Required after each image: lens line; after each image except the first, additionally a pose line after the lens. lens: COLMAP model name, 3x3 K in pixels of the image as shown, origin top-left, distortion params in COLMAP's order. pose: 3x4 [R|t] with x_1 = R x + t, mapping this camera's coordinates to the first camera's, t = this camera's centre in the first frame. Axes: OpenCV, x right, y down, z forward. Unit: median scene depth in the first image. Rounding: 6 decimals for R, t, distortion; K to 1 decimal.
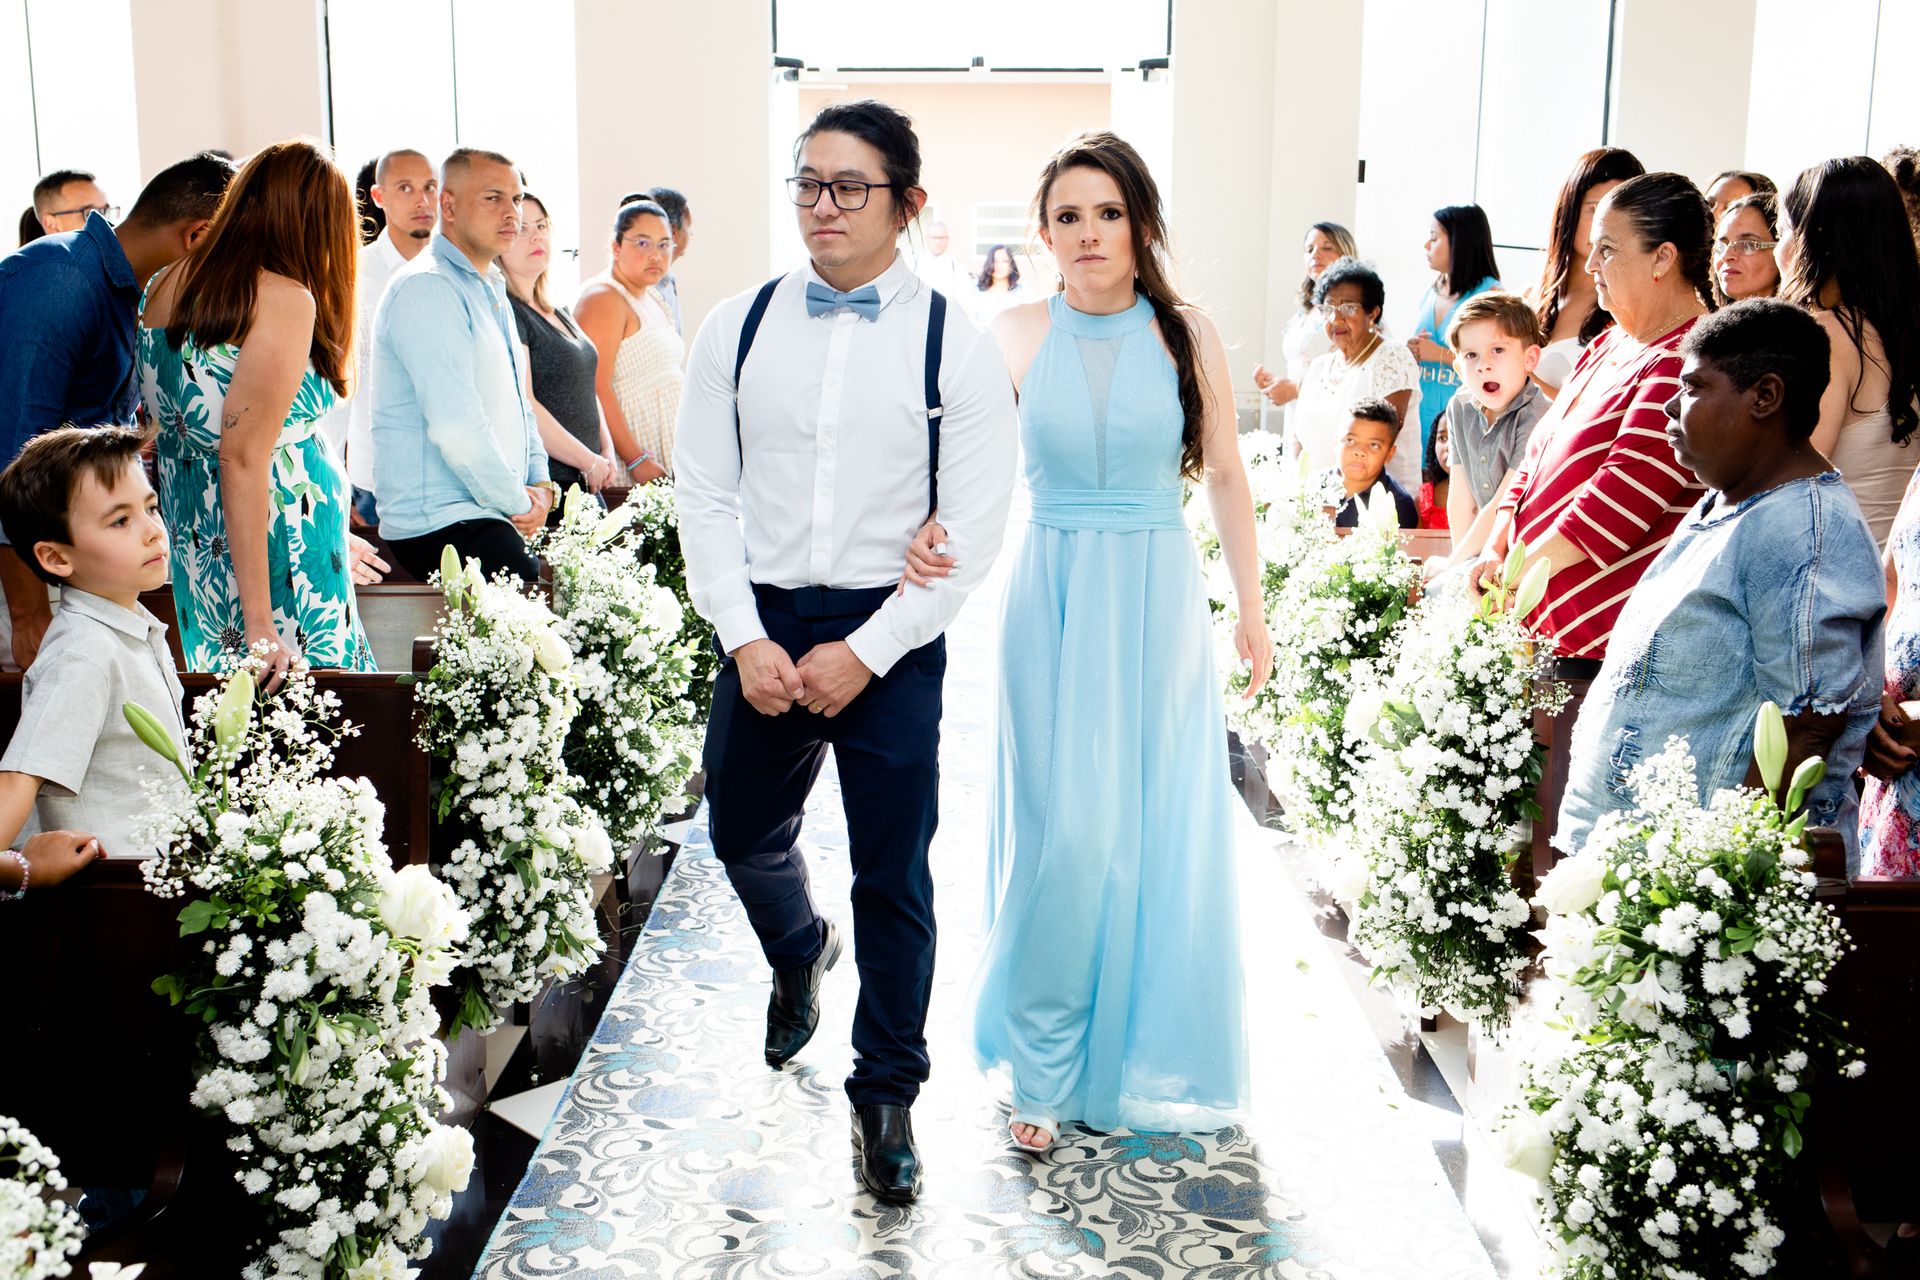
lens RADIAL K [[1946.7, 0, 922.6], [0, 1946.7, 673.5], [0, 0, 1]] dist [-0.097650, 0.146277]
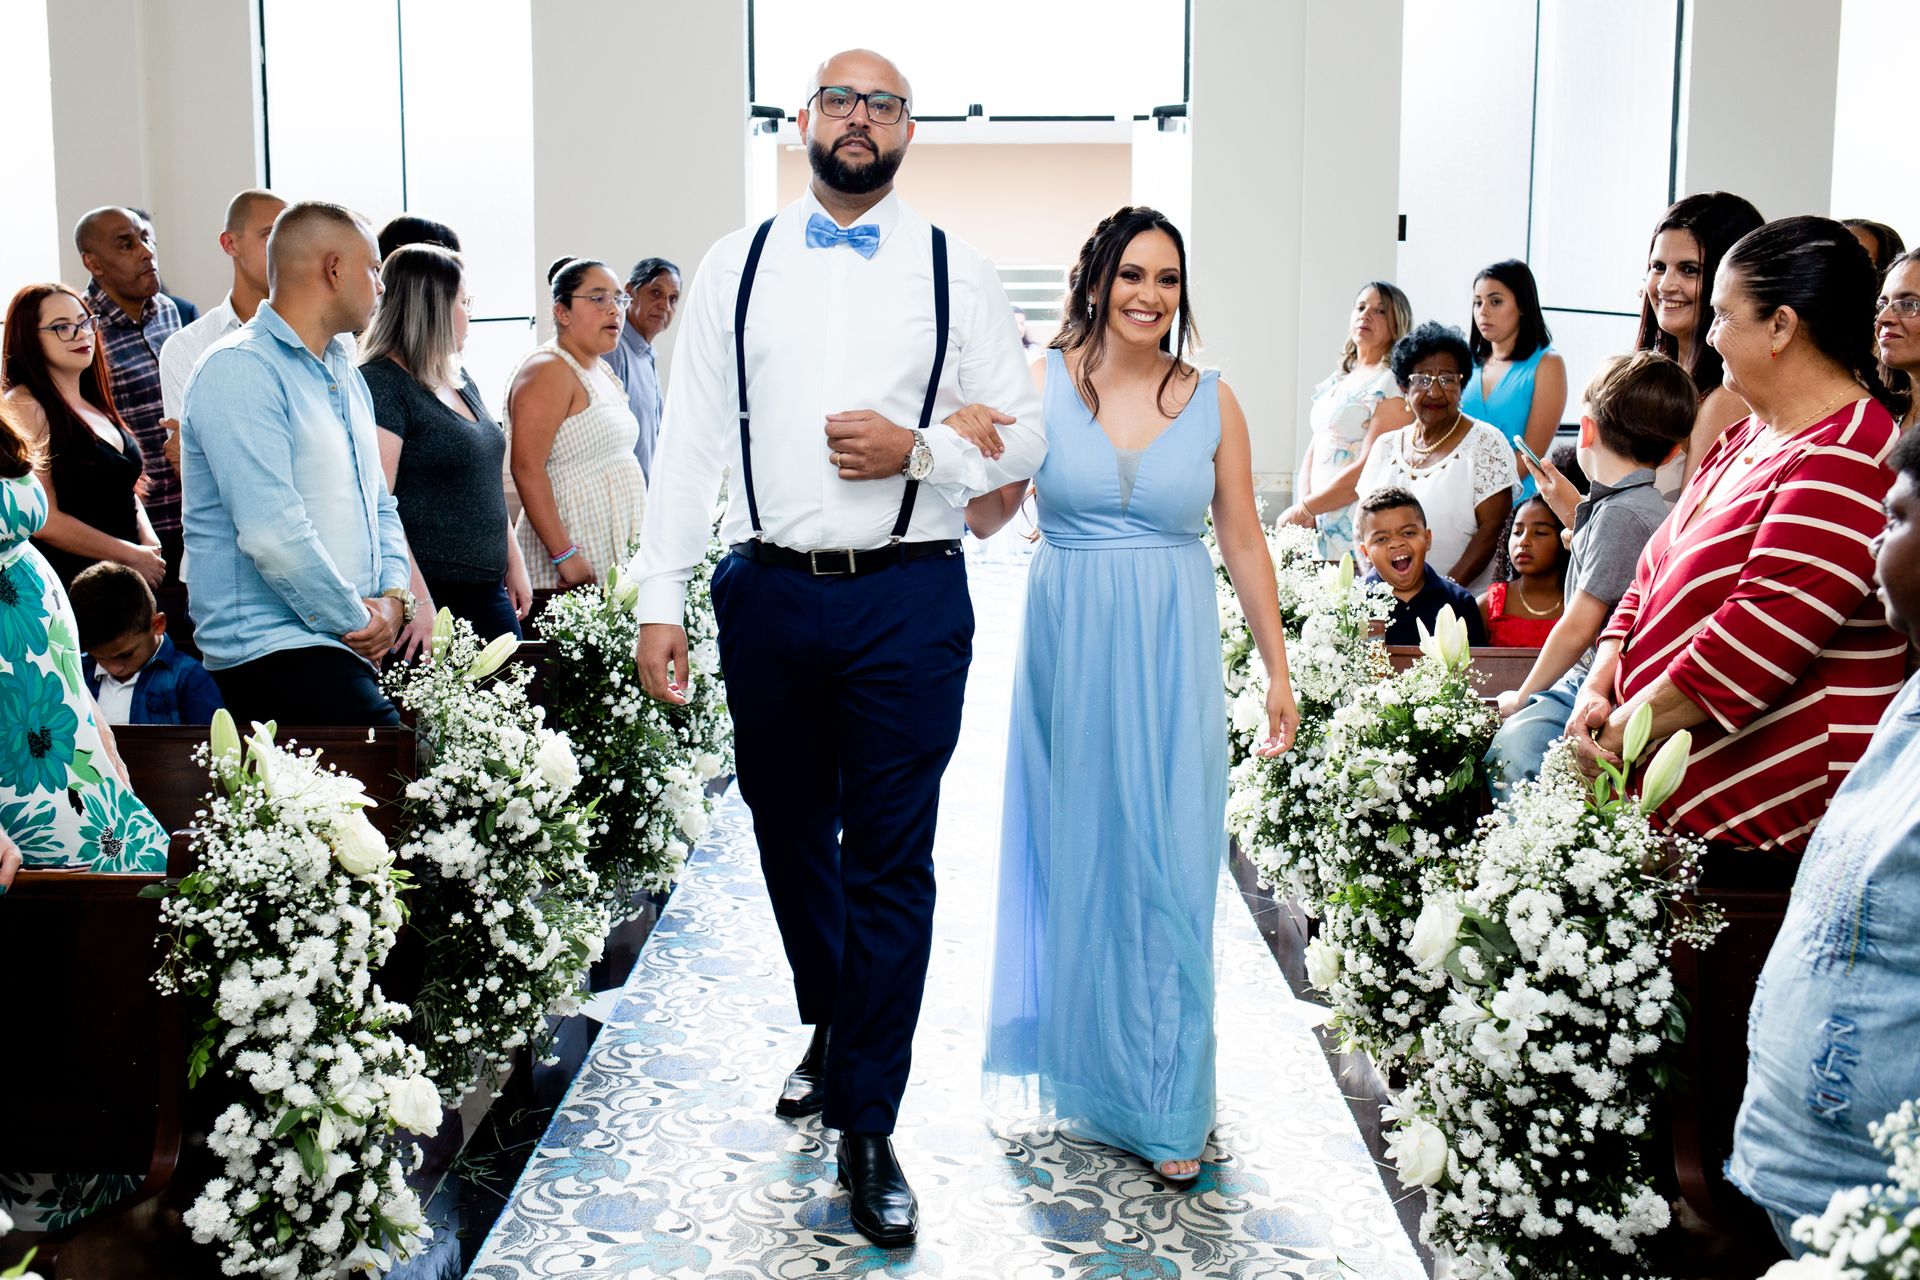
lens RADIAL K [[1949.9, 0, 911.1], [0, 1949.9, 615.7], [0, 0, 1]] dist [-0.057424, 0.015555]
pose [[0.999775, -0.000070, -0.021200, 0.042306], [-0.001245, 0.998076, -0.061997, -0.057188], [0.021163, 0.062010, 0.997851, 0.251299]]
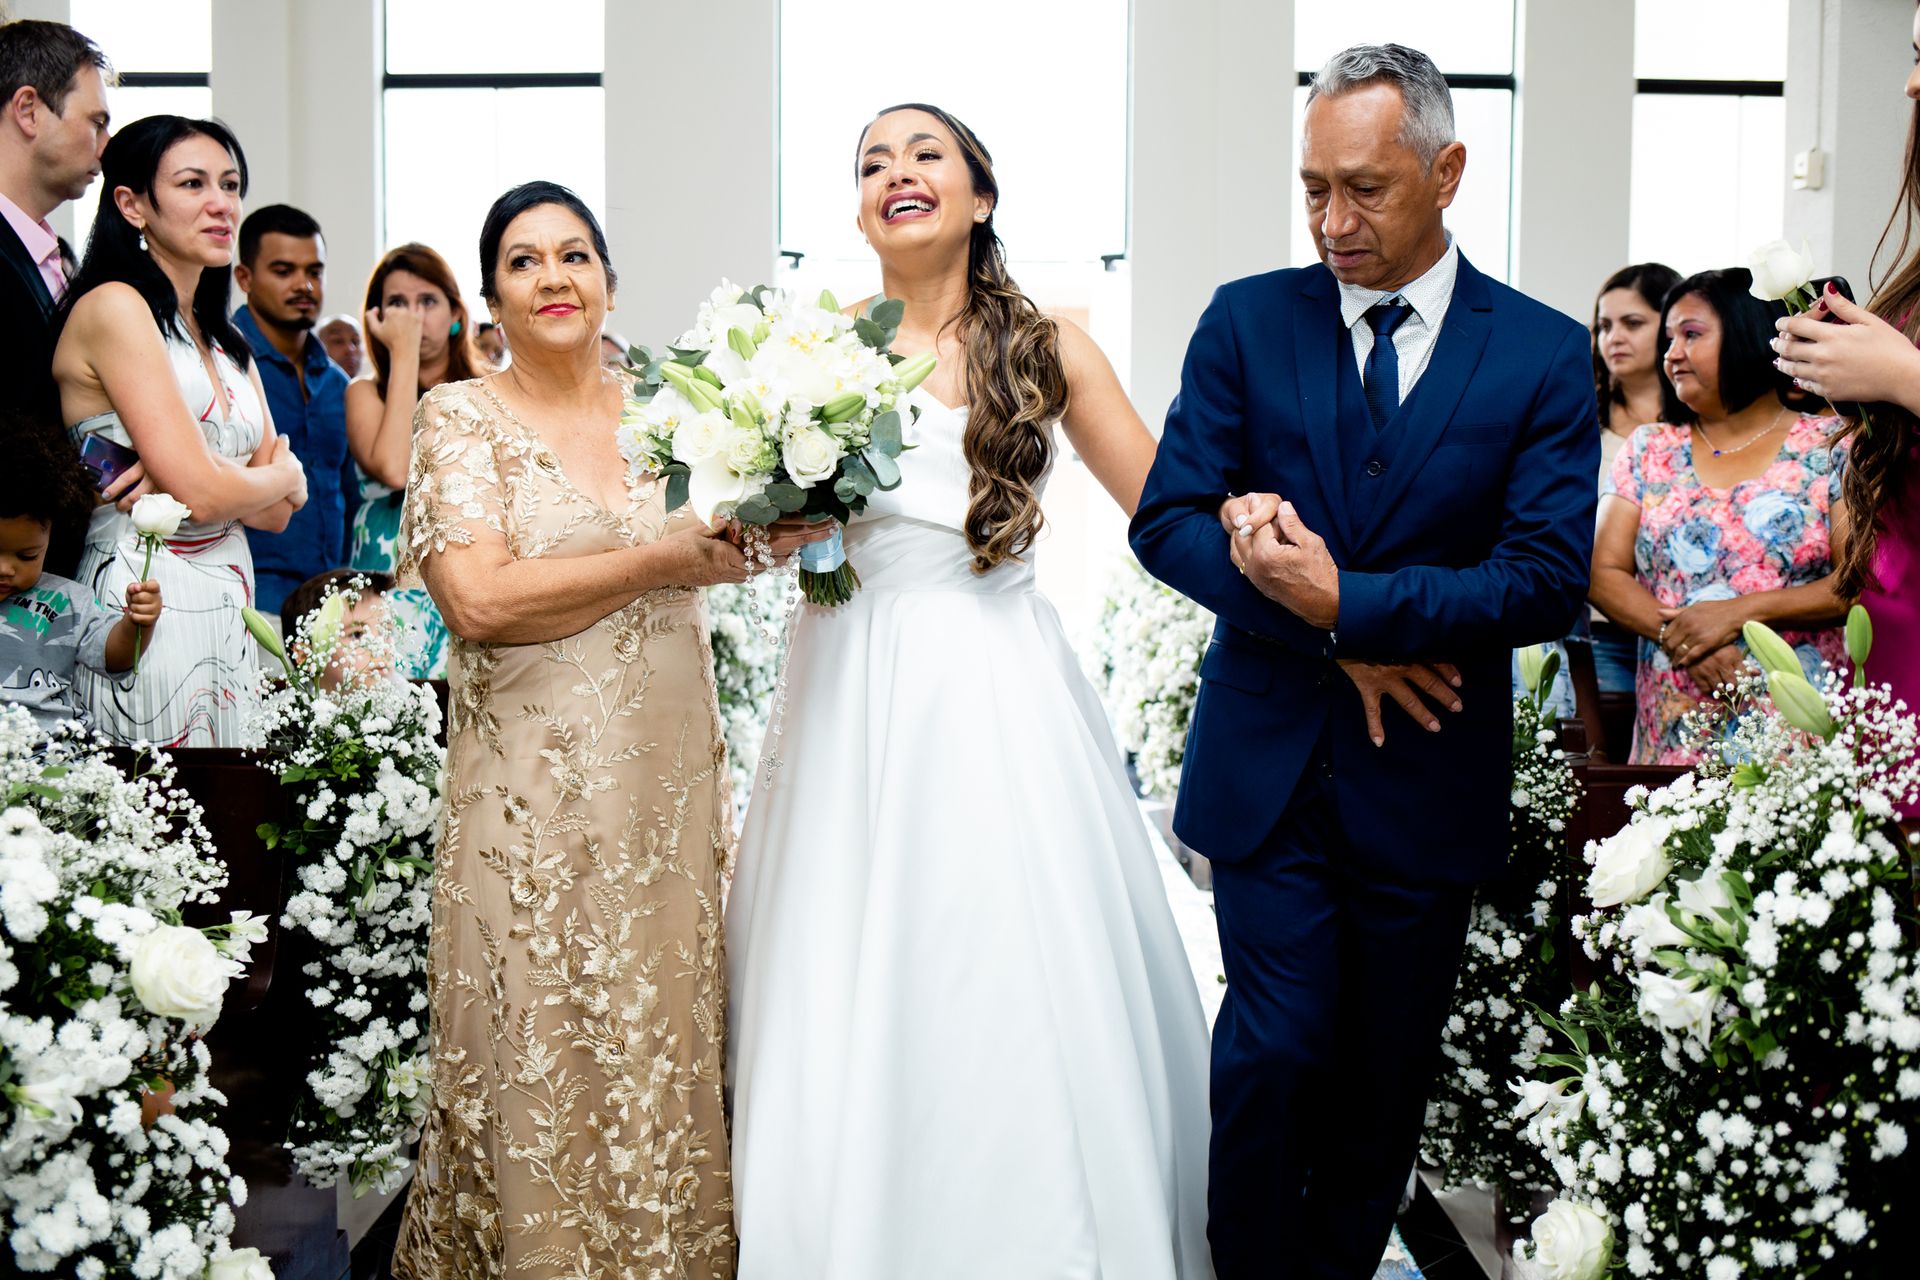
lens RADIAL K [[1881.7, 0, 959.0], [0, 1881.7, 656.6], [0, 0, 1]] dist [-0.066765, 0.082800]
pose [[0.999844, 0.005995, 0.016642, 0.027417], [-0.003886, 0.992272, -0.124023, 0.132318], [-0.017257, 0.123939, 0.992140, -0.159458]]
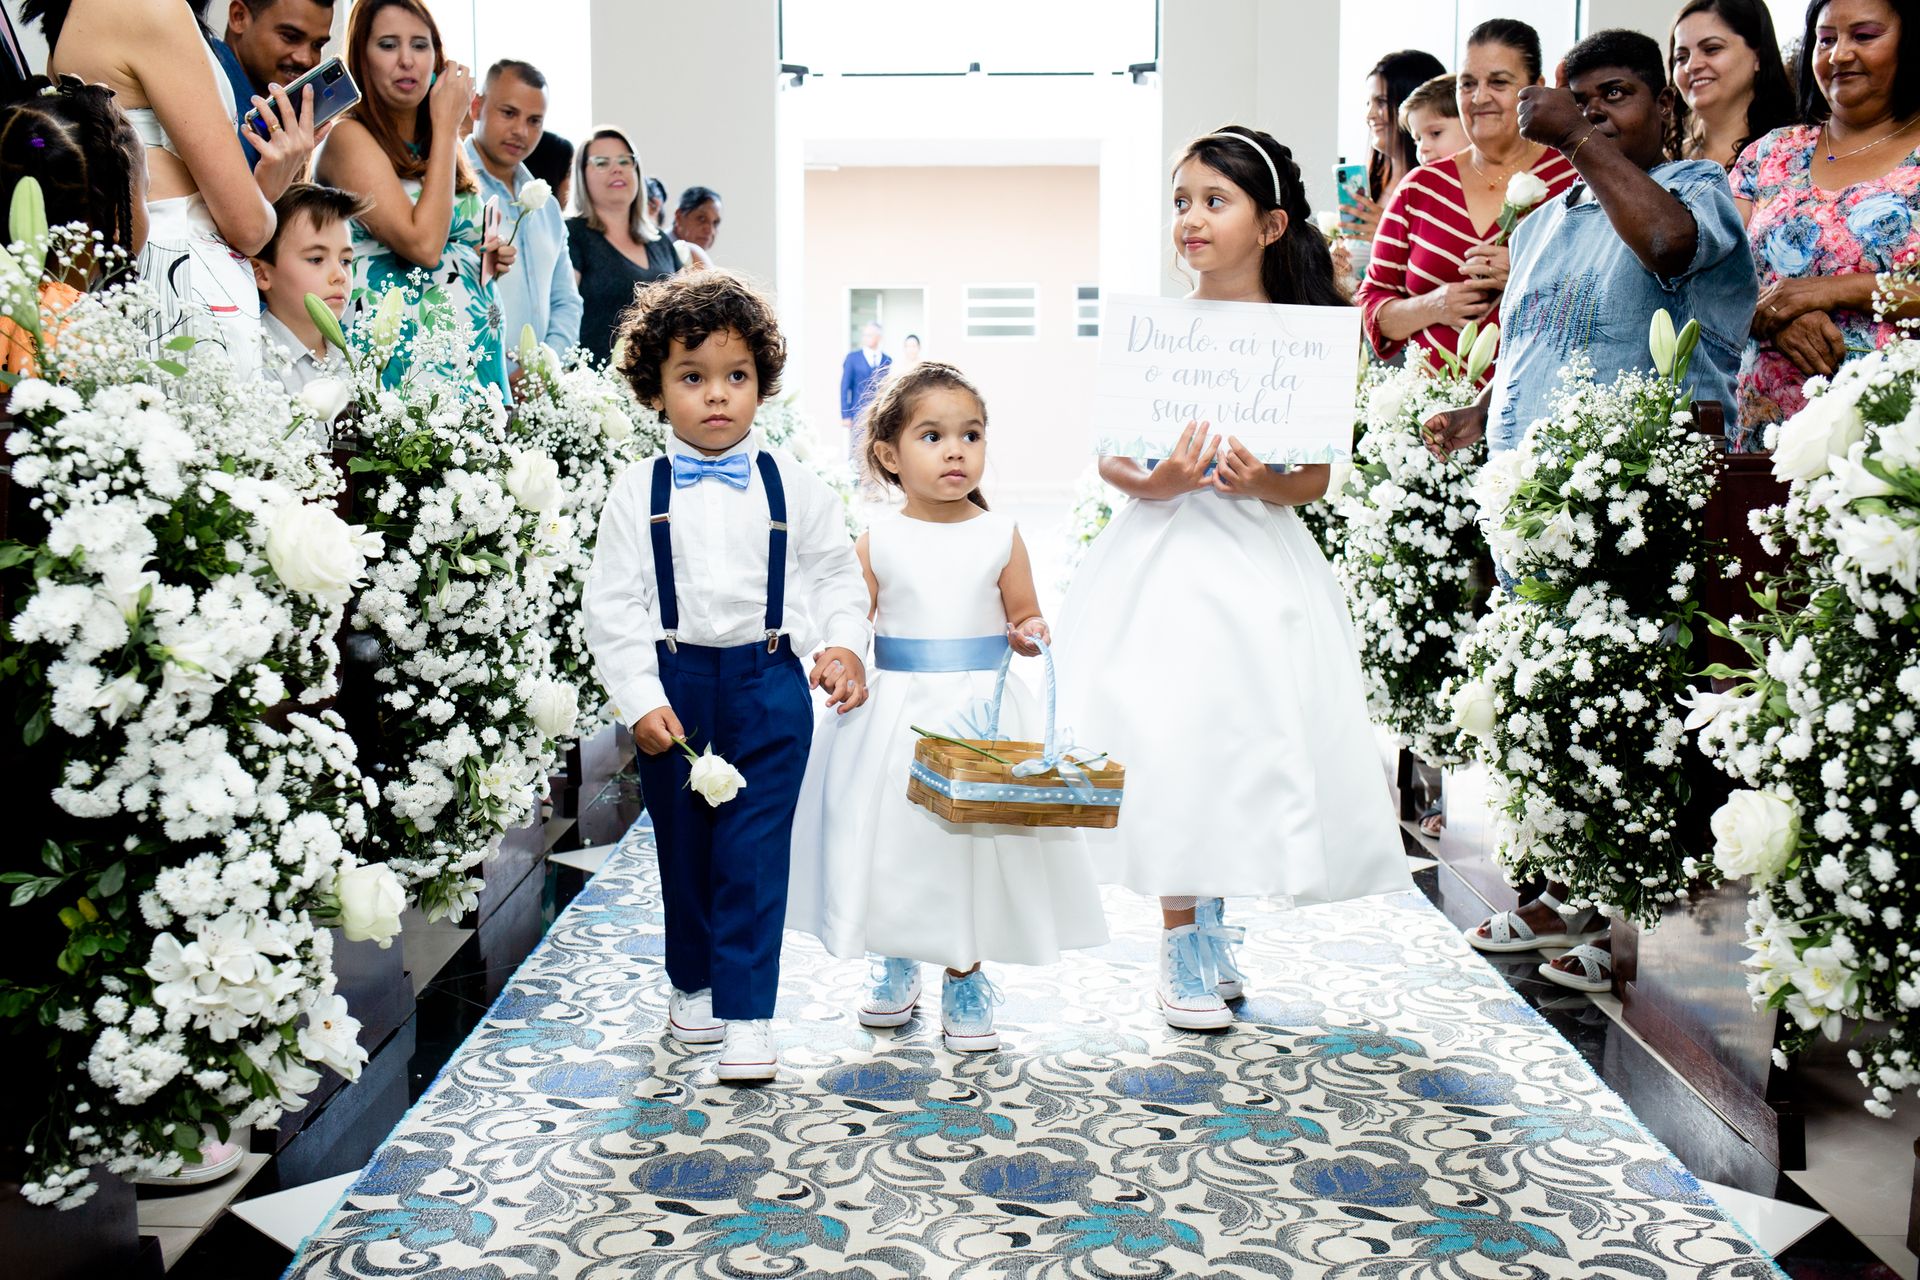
lens RADIAL K [[2029.8, 0, 902.7], [0, 2029.8, 693.3], [0, 0, 1]] dist [-0.066906, 0.053295]
pose [[0.999991, -0.003387, -0.002409, -0.022782], [0.003211, 0.997568, -0.069629, 0.236143], [0.002639, 0.069620, 0.997570, -0.168600]]
